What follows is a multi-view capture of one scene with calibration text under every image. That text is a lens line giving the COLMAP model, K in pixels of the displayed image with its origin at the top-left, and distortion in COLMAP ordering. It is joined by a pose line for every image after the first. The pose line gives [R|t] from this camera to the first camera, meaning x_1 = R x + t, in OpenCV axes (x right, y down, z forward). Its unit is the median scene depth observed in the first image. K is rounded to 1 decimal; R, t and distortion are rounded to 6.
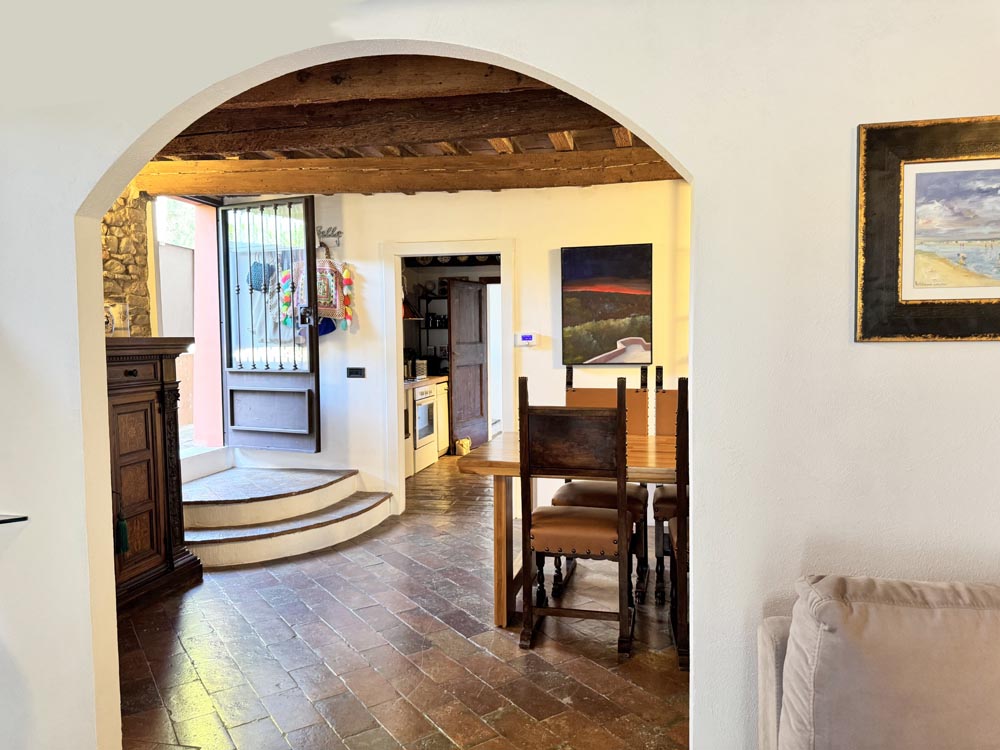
lens RADIAL K [[705.6, 0, 503.7], [0, 705.6, 378.4], [0, 0, 1]] dist [0.118683, -0.199146]
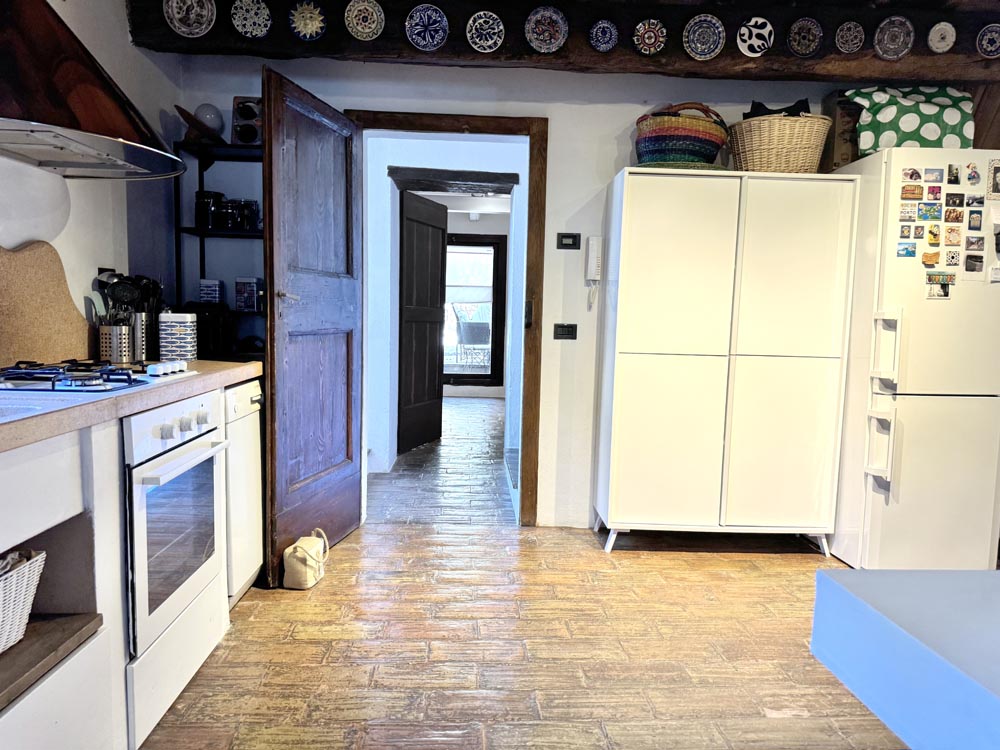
lens RADIAL K [[705.6, 0, 503.7], [0, 705.6, 378.4], [0, 0, 1]] dist [0.118683, -0.199146]
pose [[0.964205, 0.008005, 0.265039, -0.088671], [-0.018910, 0.999075, 0.038621, -0.016749], [-0.264484, -0.042250, 0.963464, 0.978106]]
